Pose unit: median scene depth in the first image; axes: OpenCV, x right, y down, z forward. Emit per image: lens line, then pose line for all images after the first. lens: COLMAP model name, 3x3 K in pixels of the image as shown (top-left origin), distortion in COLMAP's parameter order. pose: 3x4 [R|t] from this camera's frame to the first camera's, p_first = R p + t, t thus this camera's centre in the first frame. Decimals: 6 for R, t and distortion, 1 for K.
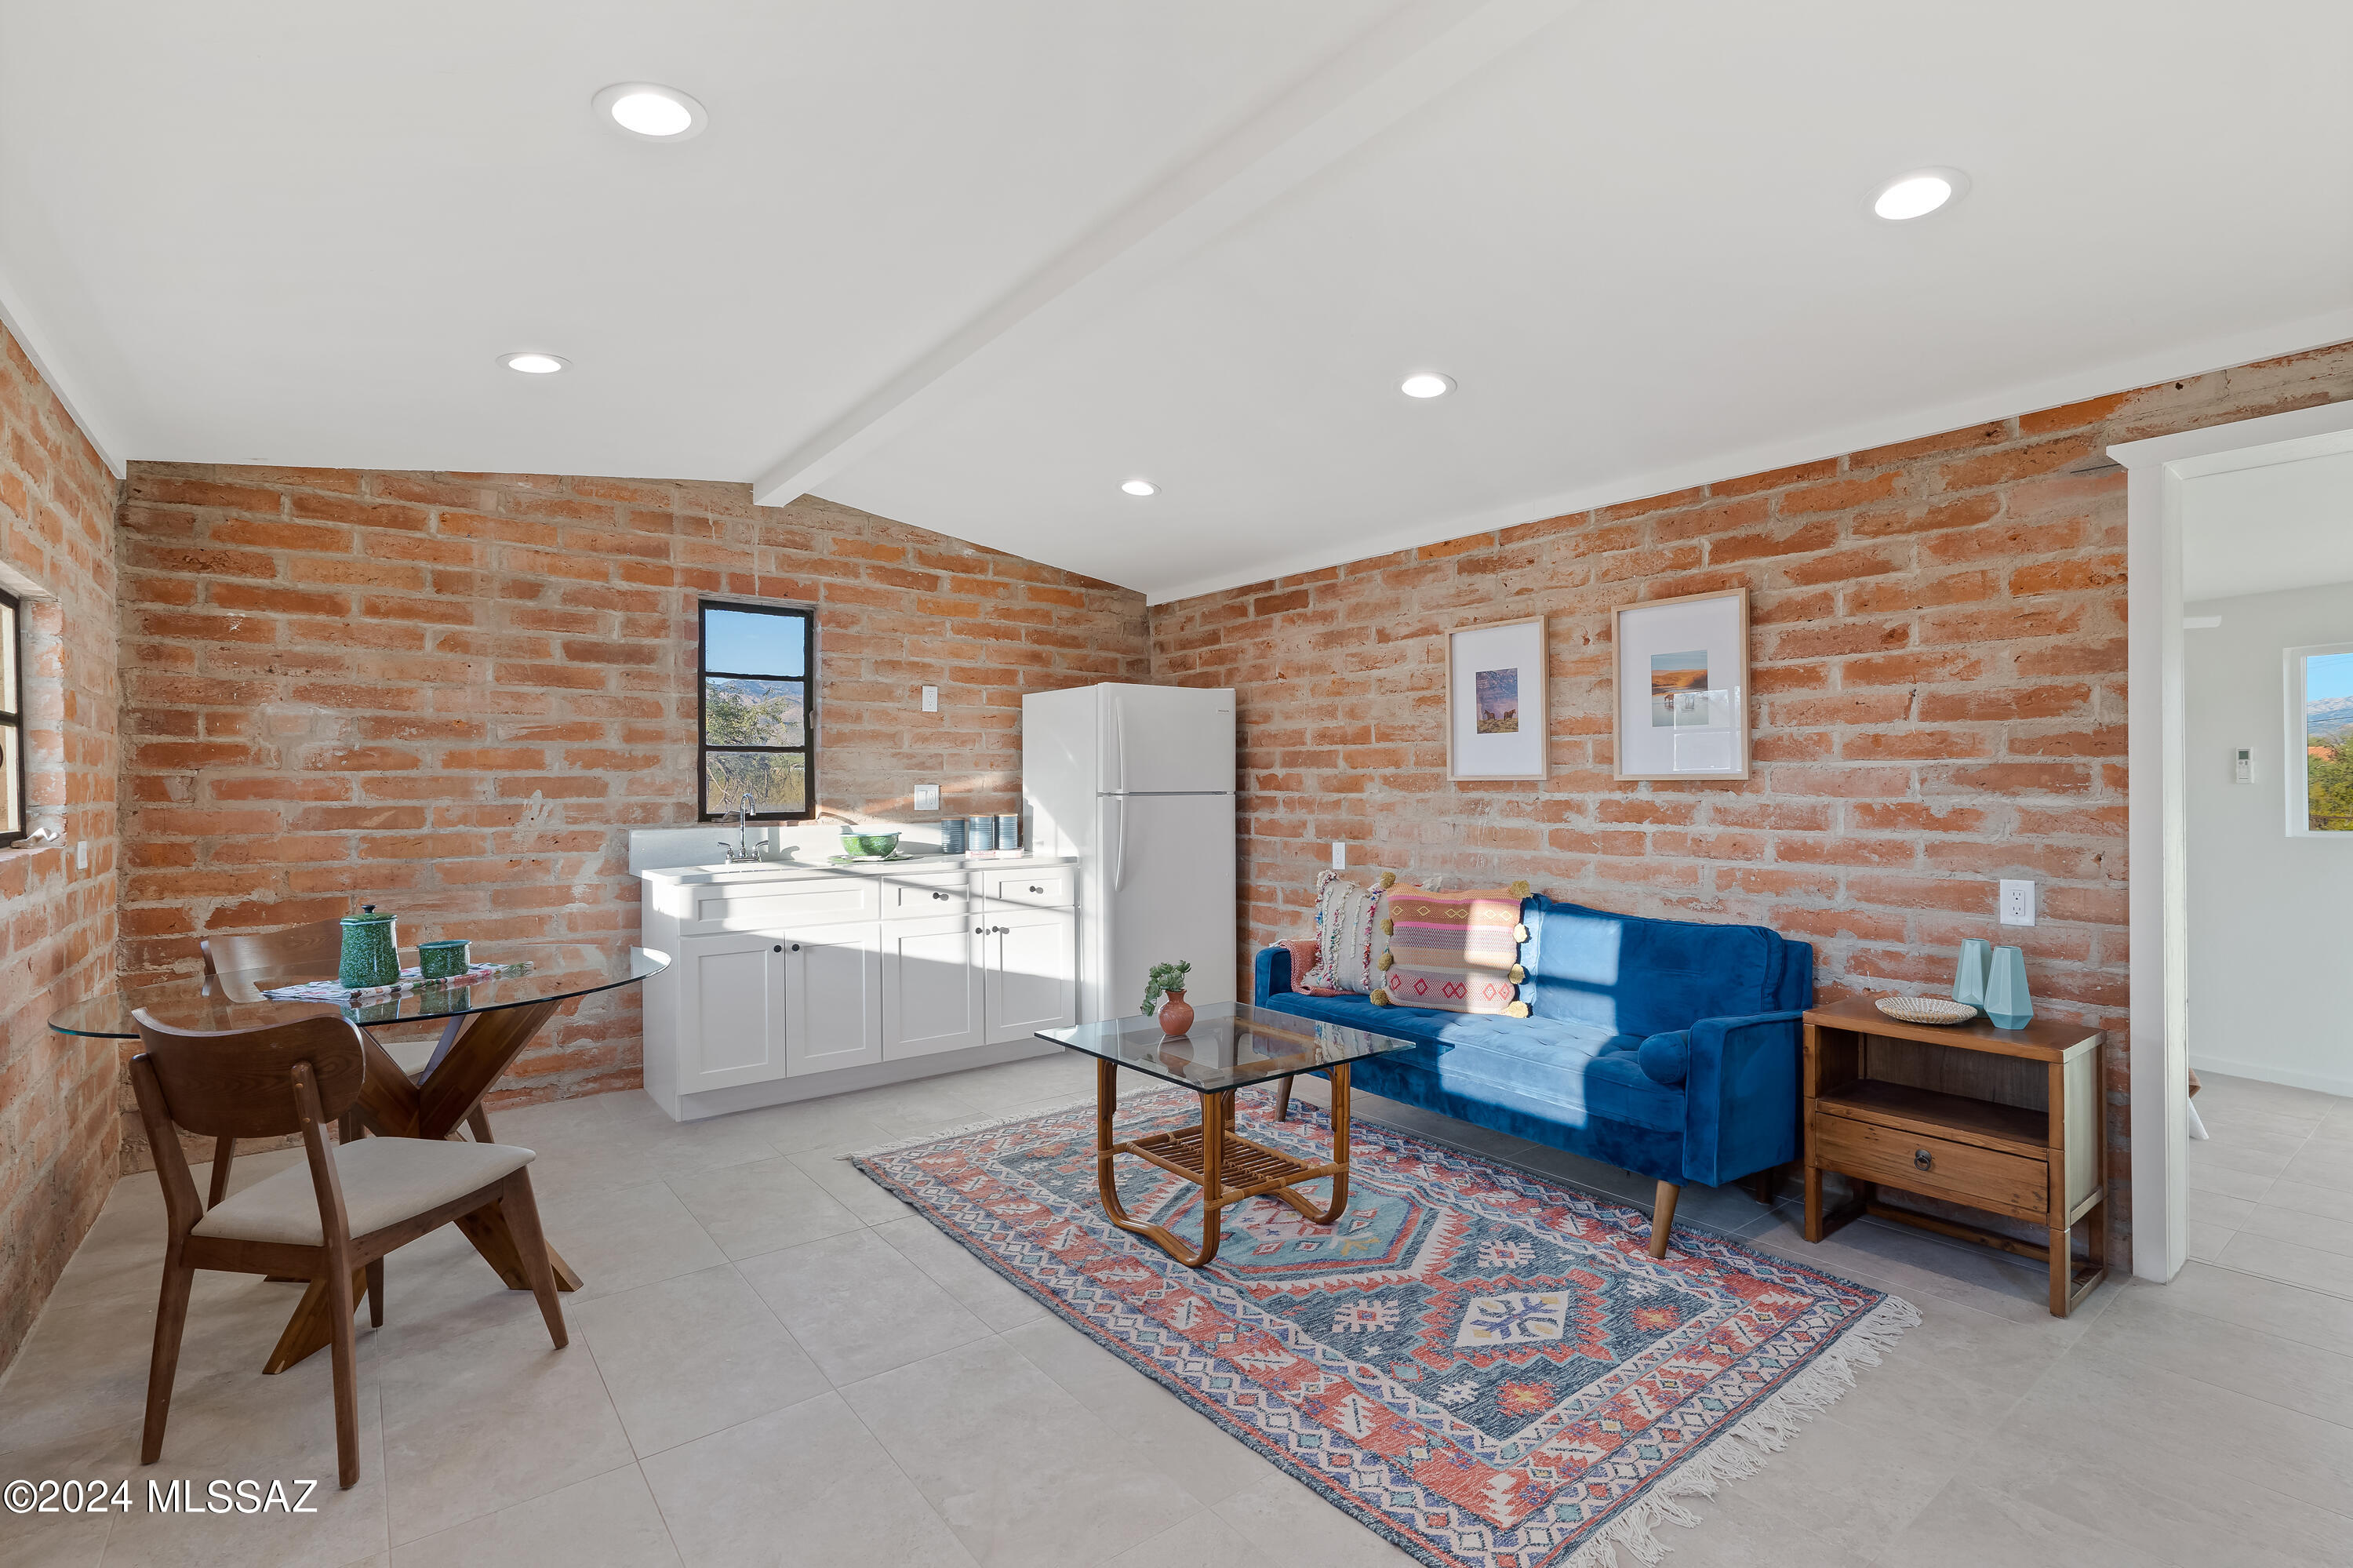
lens RADIAL K [[1095.9, 0, 1184.2], [0, 1095.9, 784.8], [0, 0, 1]] dist [-0.008409, 0.000939]
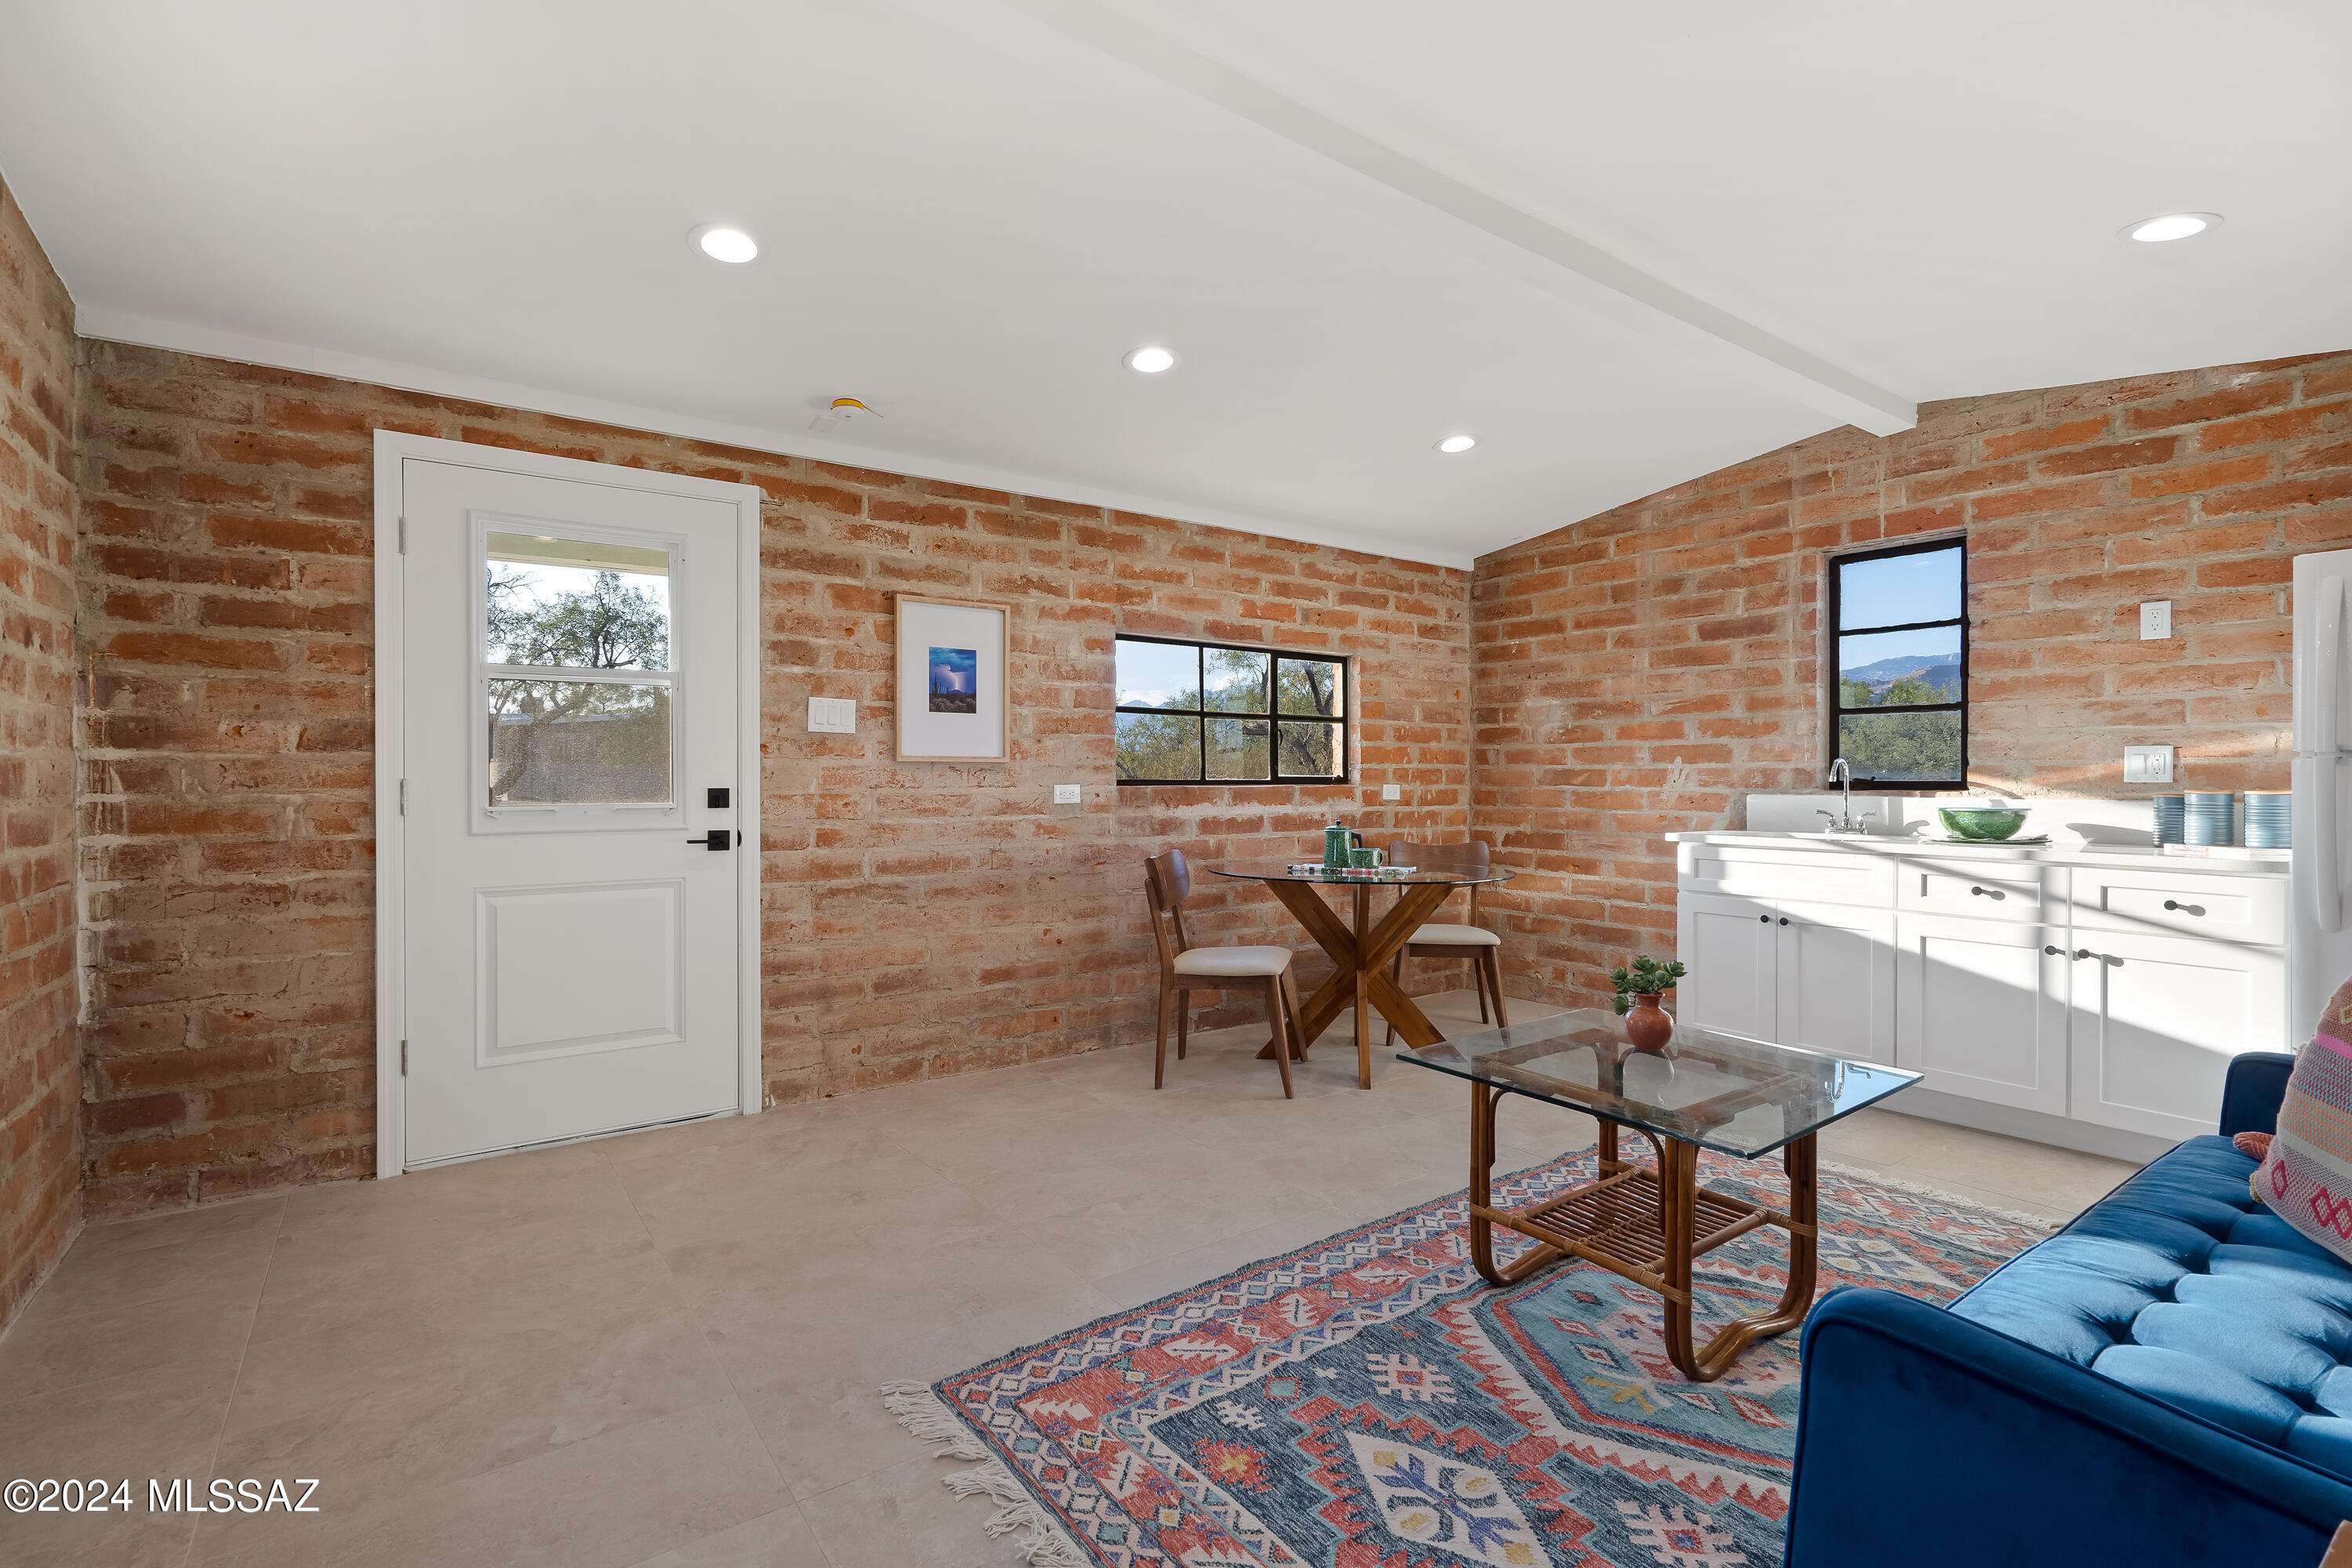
lens RADIAL K [[1095.4, 0, 1183.7], [0, 1095.4, 784.8], [0, 0, 1]] dist [-0.008409, 0.000939]
pose [[-0.044024, 0.012810, -0.998948, 0.593524], [-0.001583, 0.999916, 0.012892, 0.020747], [0.999029, 0.002149, -0.044000, 0.524886]]
